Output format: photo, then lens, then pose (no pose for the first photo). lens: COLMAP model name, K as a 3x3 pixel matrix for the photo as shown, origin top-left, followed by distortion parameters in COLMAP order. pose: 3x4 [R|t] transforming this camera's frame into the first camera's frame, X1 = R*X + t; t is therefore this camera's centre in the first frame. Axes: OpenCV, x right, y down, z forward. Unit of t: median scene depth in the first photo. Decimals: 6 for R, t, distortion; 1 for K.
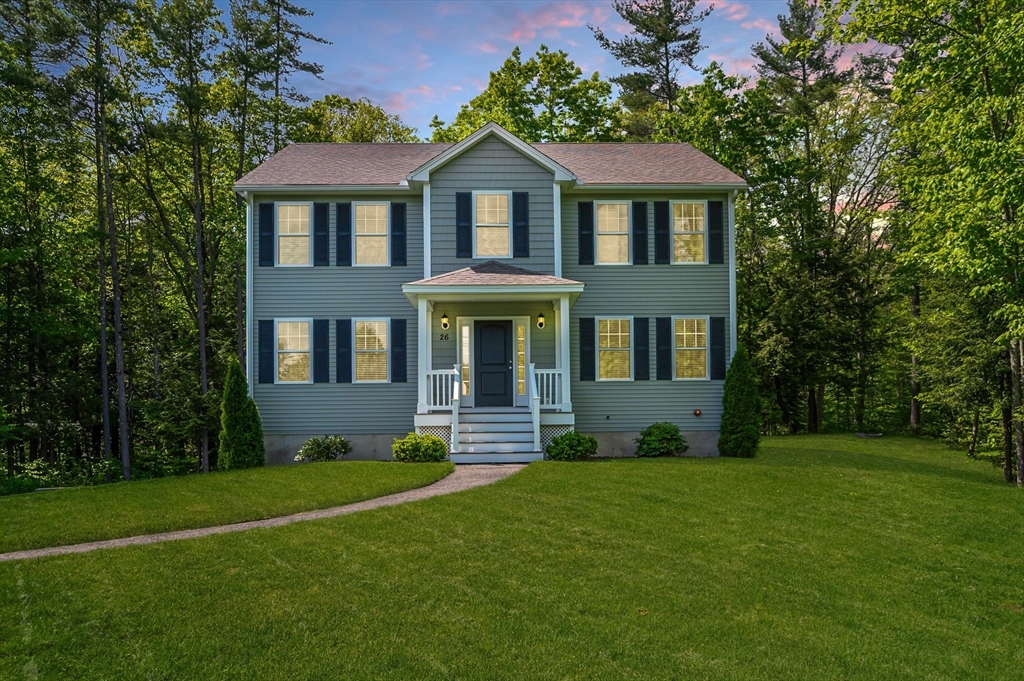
lens RADIAL K [[495.9, 0, 512.5], [0, 495.9, 354.9], [0, 0, 1]] dist [-0.013097, 0.000190]
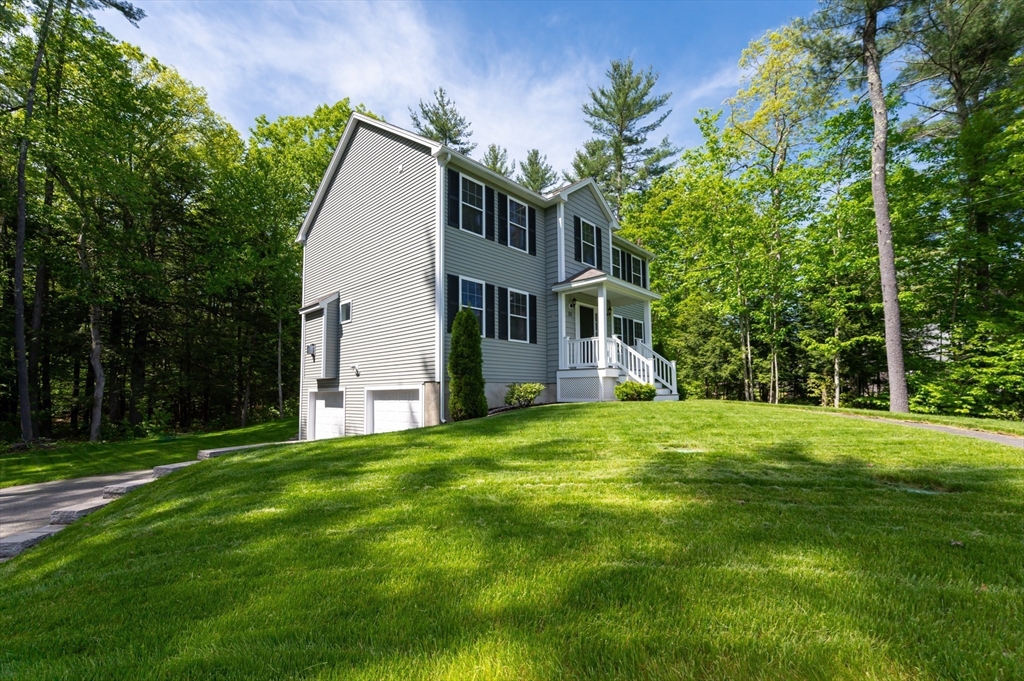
lens RADIAL K [[420.5, 0, 511.8], [0, 420.5, 354.4], [0, 0, 1]] dist [-0.010107, -0.000076]
pose [[0.686531, 0.063352, 0.724336, -1.062228], [0.003447, 0.995902, -0.090371, 0.180450], [-0.727093, 0.064540, 0.683499, 0.305081]]
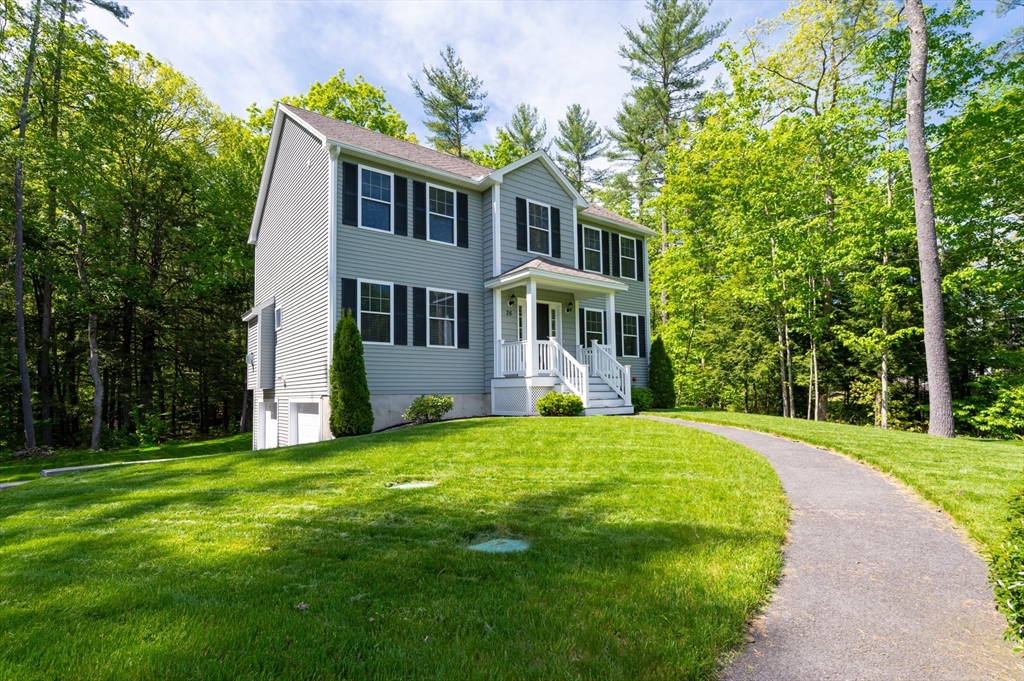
lens RADIAL K [[495.9, 0, 512.5], [0, 495.9, 354.9], [0, 0, 1]] dist [-0.013097, 0.000190]
pose [[0.795335, 0.036836, 0.605050, -0.827628], [0.010469, 0.997168, -0.074470, 0.153440], [-0.606080, 0.065563, 0.792697, 0.042772]]
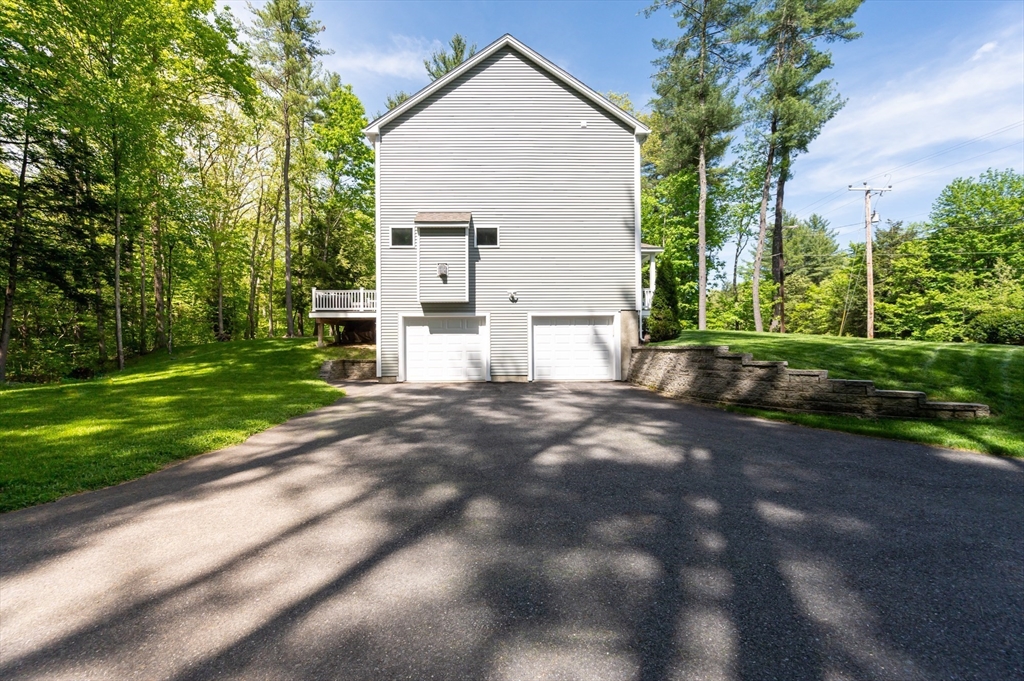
lens RADIAL K [[420.5, 0, 511.8], [0, 420.5, 354.4], [0, 0, 1]] dist [-0.010107, -0.000076]
pose [[0.008706, -0.002907, 0.999958, -1.722152], [-0.003412, 0.999990, 0.002937, 0.280256], [-0.999956, -0.003437, 0.008696, 1.371290]]
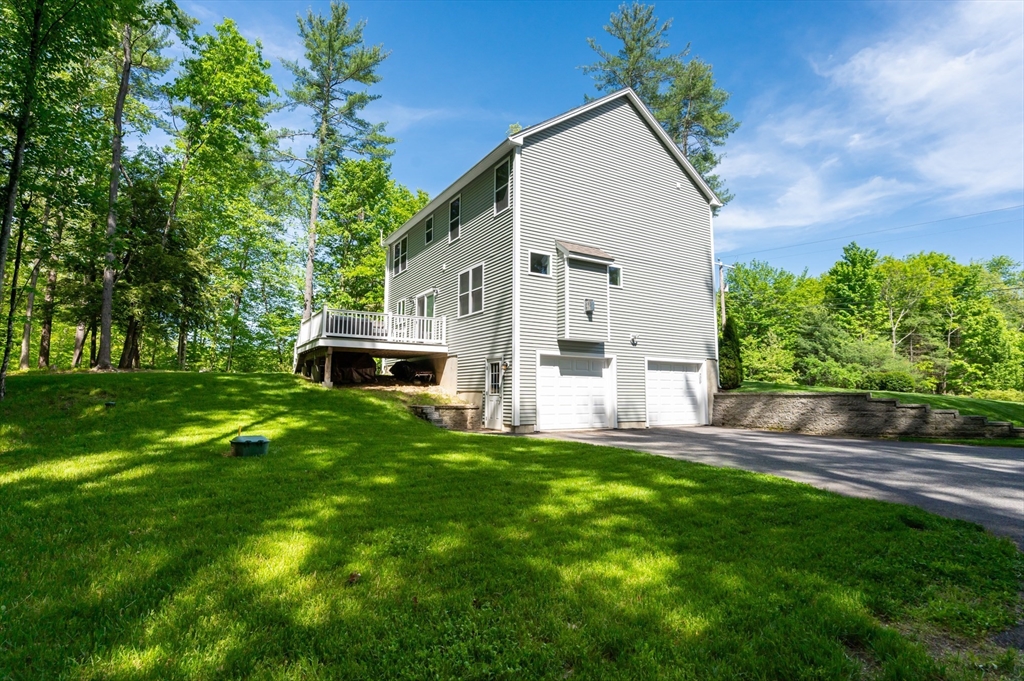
lens RADIAL K [[522.3, 0, 512.0], [0, 522.3, 340.5], [0, 0, 1]] dist [-0.002403, -0.001077]
pose [[-0.516469, 0.100761, 0.850357, -1.581102], [-0.006173, 0.992589, -0.121364, 0.298926], [-0.856284, -0.067929, -0.512020, 2.404823]]
